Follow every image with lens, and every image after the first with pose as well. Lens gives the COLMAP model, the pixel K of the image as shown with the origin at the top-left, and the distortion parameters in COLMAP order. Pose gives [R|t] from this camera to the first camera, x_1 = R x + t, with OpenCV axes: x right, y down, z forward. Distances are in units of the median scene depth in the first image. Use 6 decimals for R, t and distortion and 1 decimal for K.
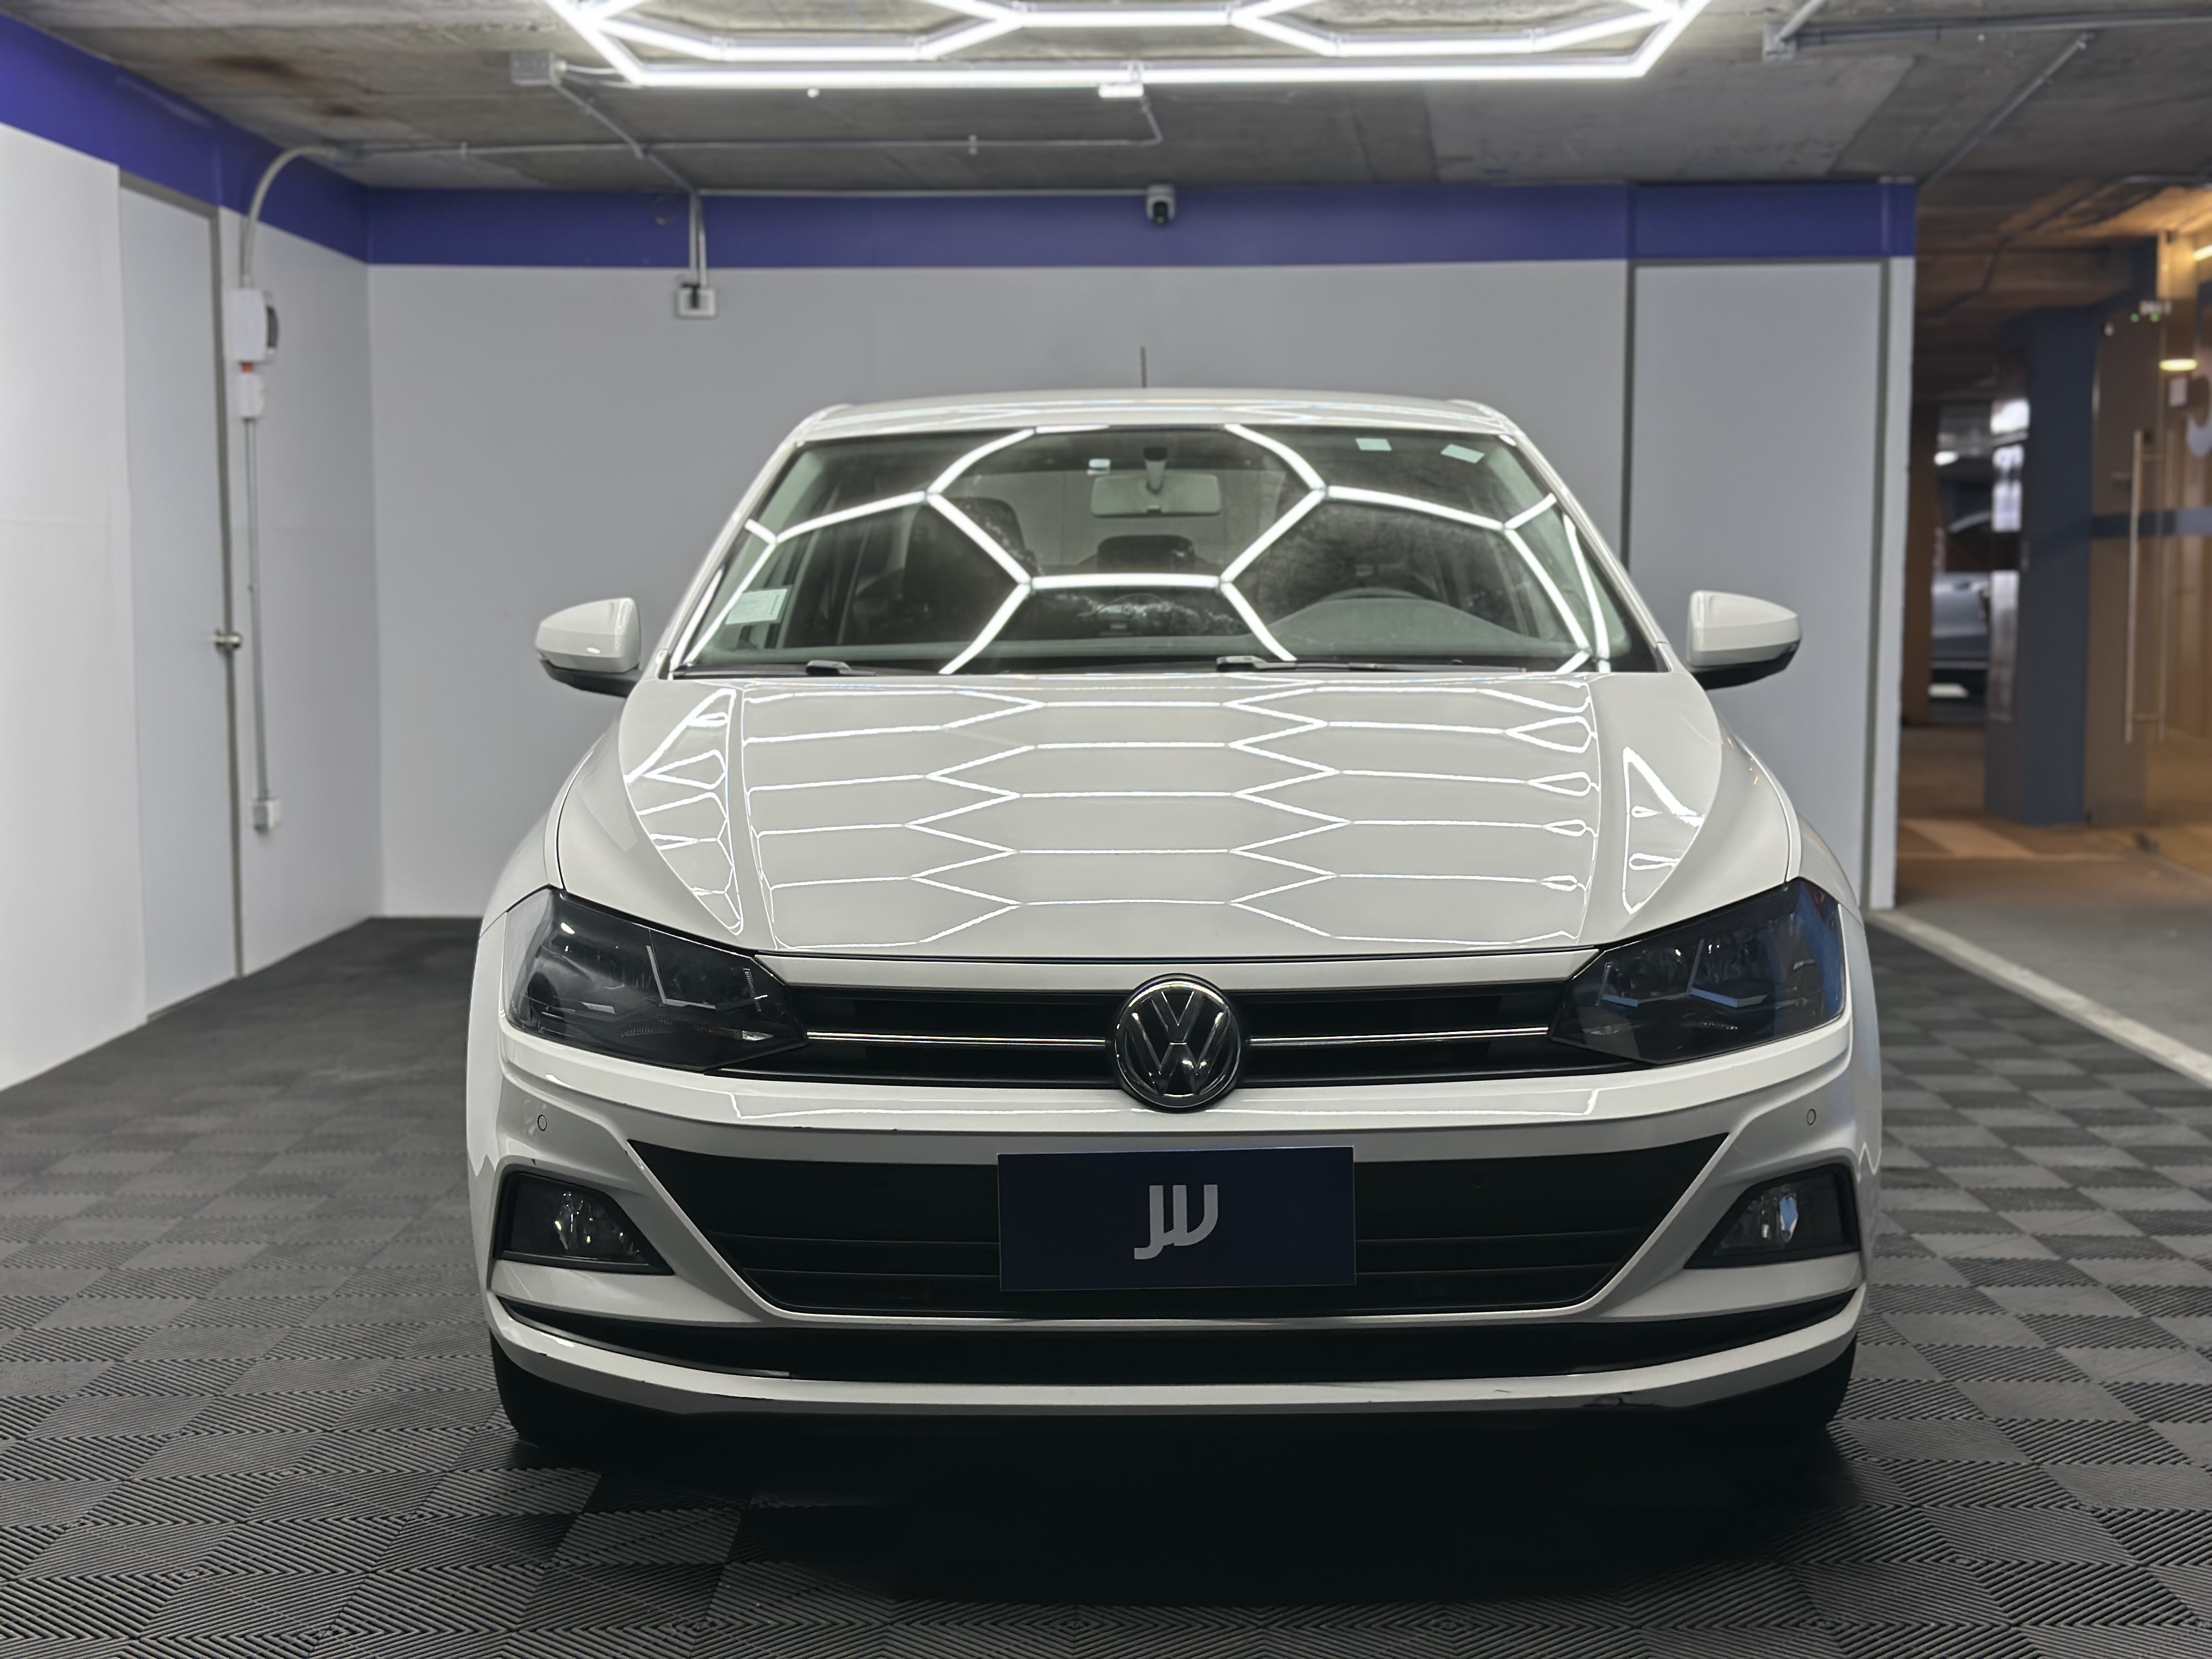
lens RADIAL K [[3194.3, 0, 1106.0], [0, 3194.3, 829.5], [0, 0, 1]] dist [0.230959, -0.584991]
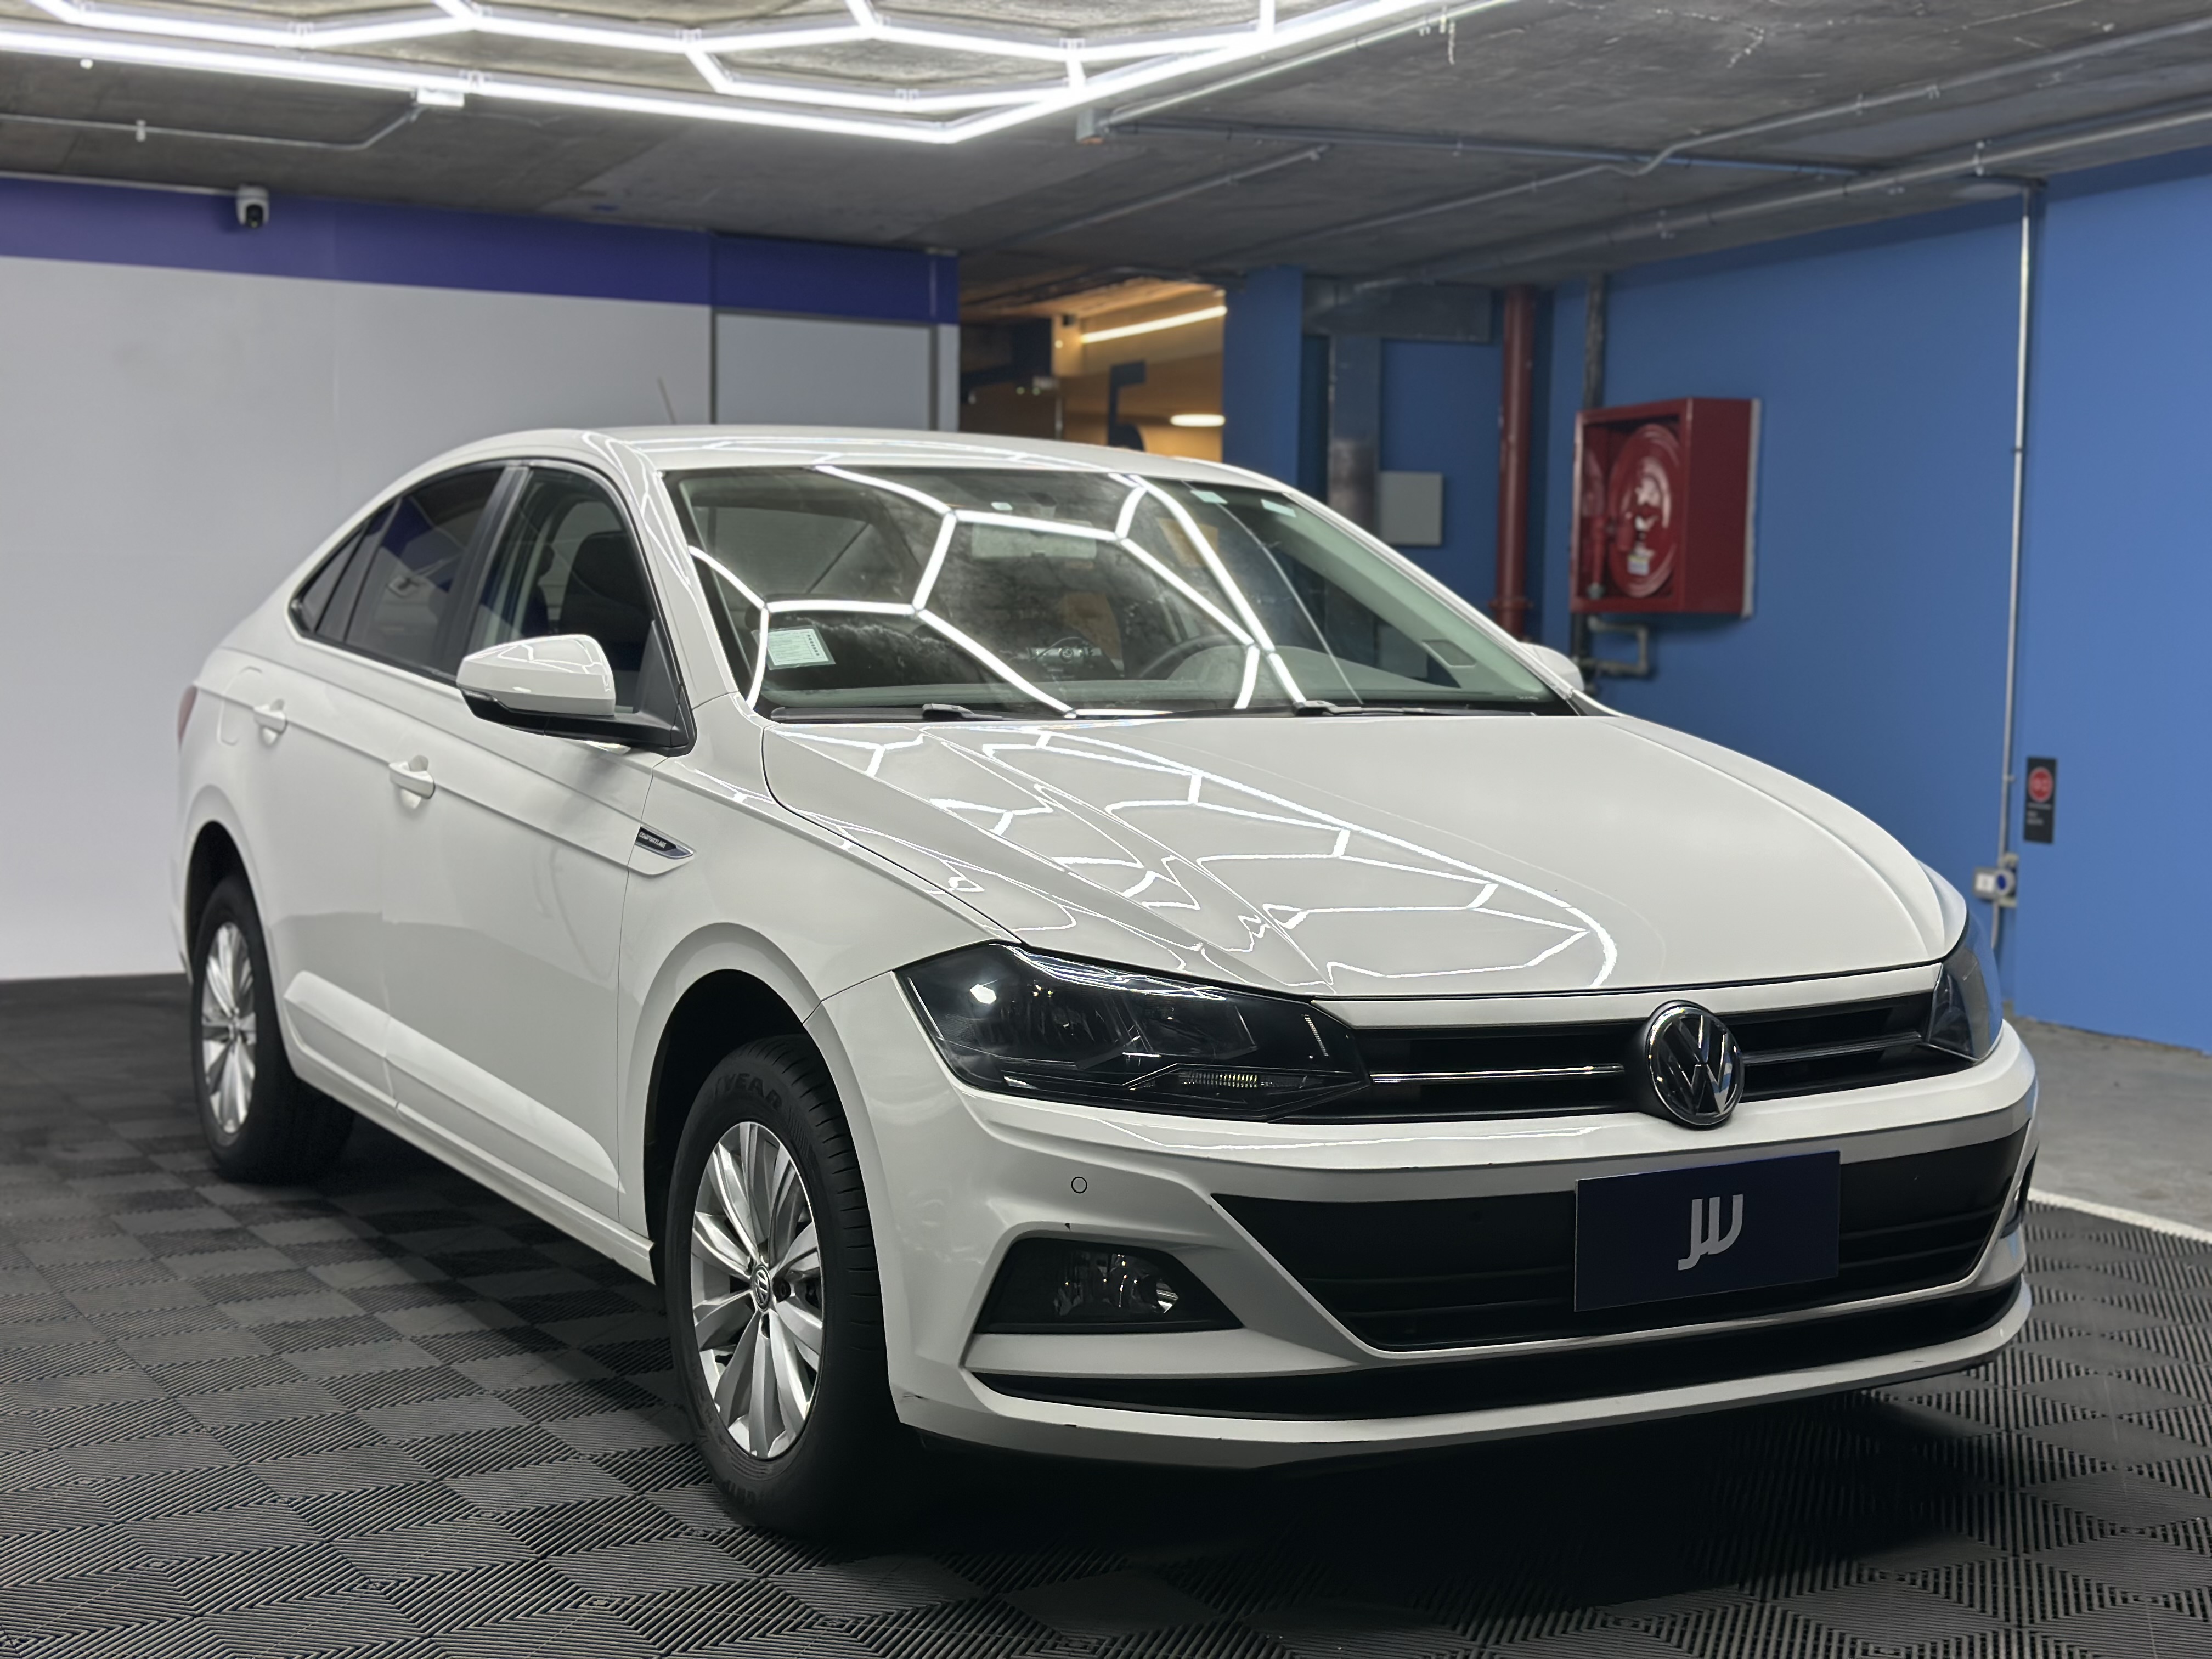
lens RADIAL K [[3194.3, 0, 1106.0], [0, 3194.3, 829.5], [0, 0, 1]] dist [0.230959, -0.584991]
pose [[0.855133, -0.018539, 0.518077, -0.549339], [0.023656, 0.999715, -0.003273, -0.010184], [-0.517869, 0.015055, 0.855328, 0.141108]]
